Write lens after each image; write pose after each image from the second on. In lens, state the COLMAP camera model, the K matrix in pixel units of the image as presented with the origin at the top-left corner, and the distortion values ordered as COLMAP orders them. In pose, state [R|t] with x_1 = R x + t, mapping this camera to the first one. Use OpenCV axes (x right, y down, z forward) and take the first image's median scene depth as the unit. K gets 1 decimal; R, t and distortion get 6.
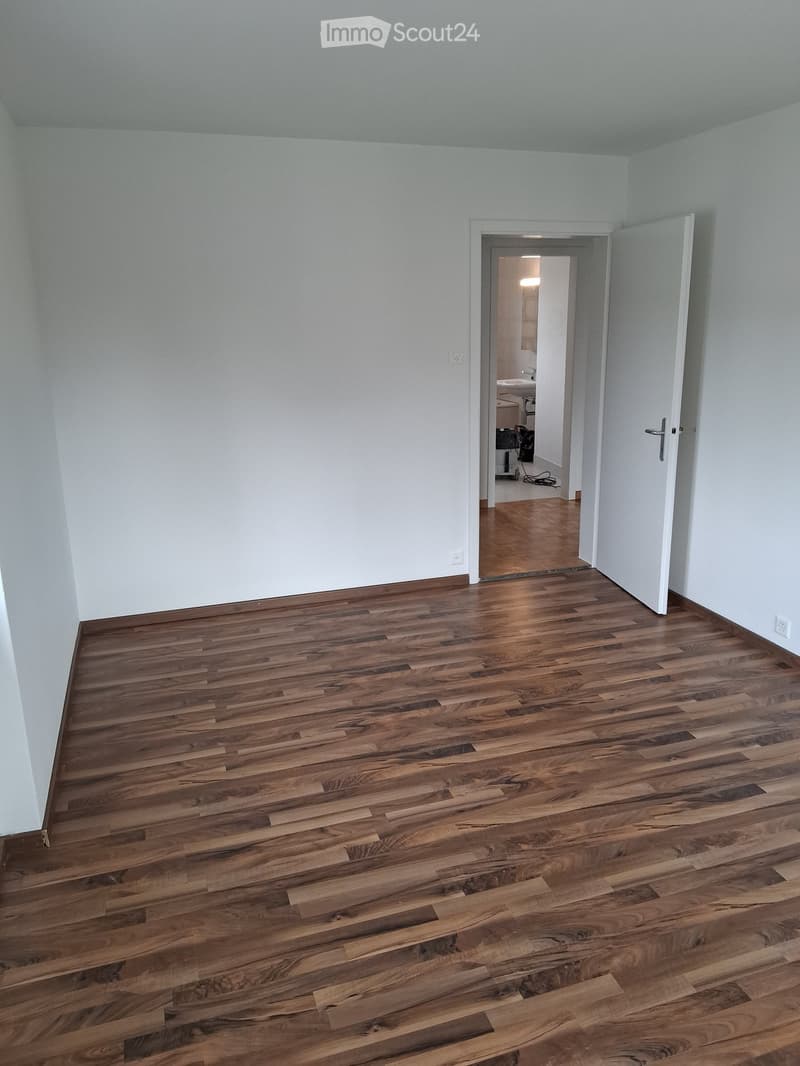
lens RADIAL K [[797.9, 0, 394.9], [0, 797.9, 529.7], [0, 0, 1]] dist [0.075626, -0.127273]
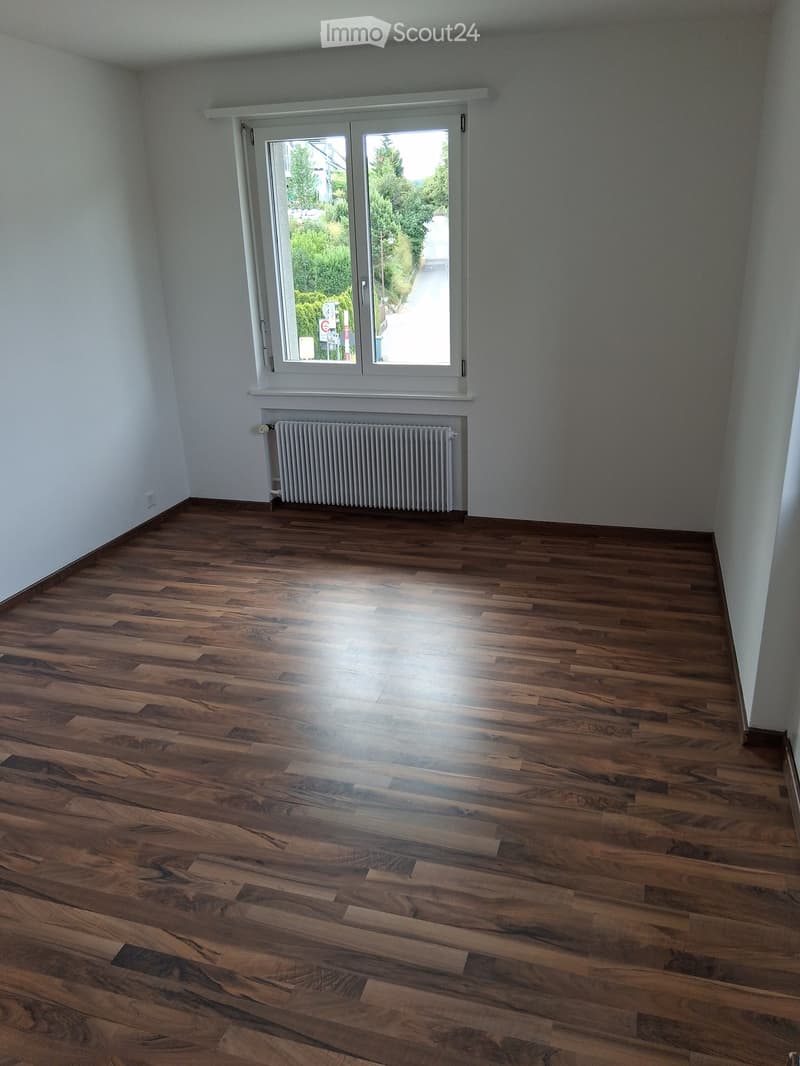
lens RADIAL K [[797.9, 0, 410.3], [0, 797.9, 533.1], [0, 0, 1]] dist [0.075626, -0.127273]
pose [[-0.826831, -0.164350, 0.537902, -0.444598], [0.183168, 0.825541, 0.533789, -0.348189], [-0.531789, 0.539880, -0.652480, 1.311591]]
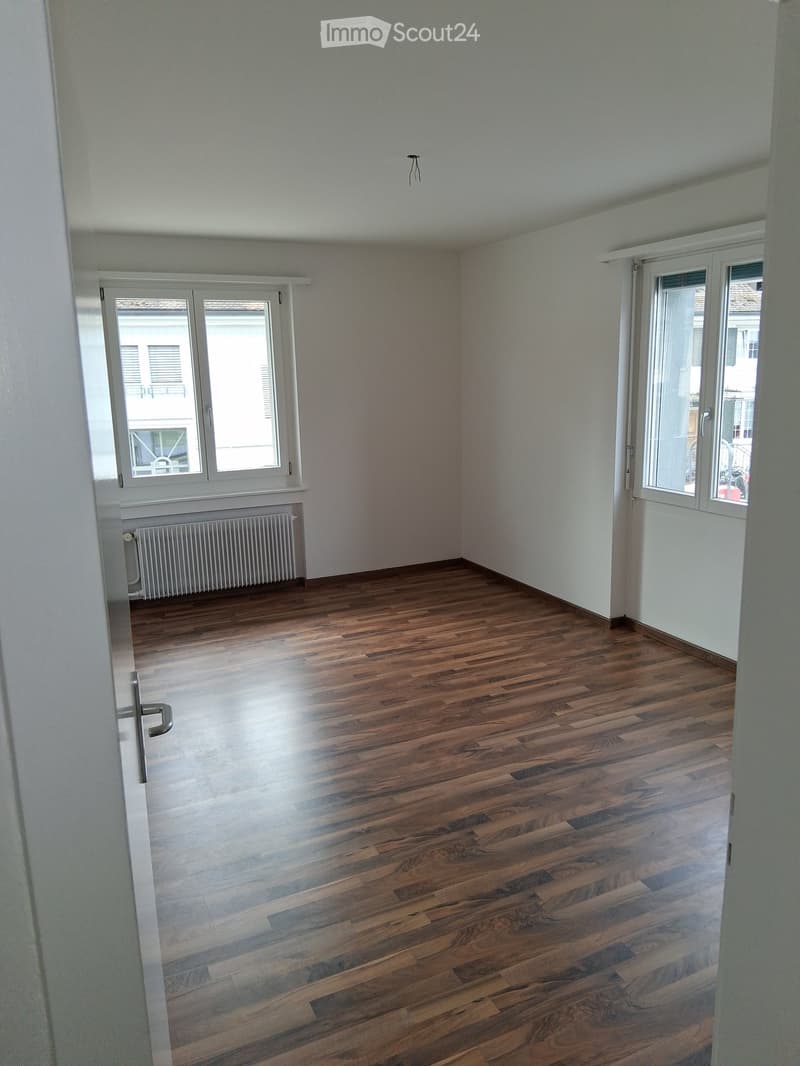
lens RADIAL K [[797.9, 0, 403.7], [0, 797.9, 535.1], [0, 0, 1]] dist [0.075626, -0.127273]
pose [[-0.990581, 0.062162, -0.122006, 0.408179], [-0.000061, 0.890815, 0.454365, -0.568317], [0.136929, 0.450093, -0.882421, 2.075144]]
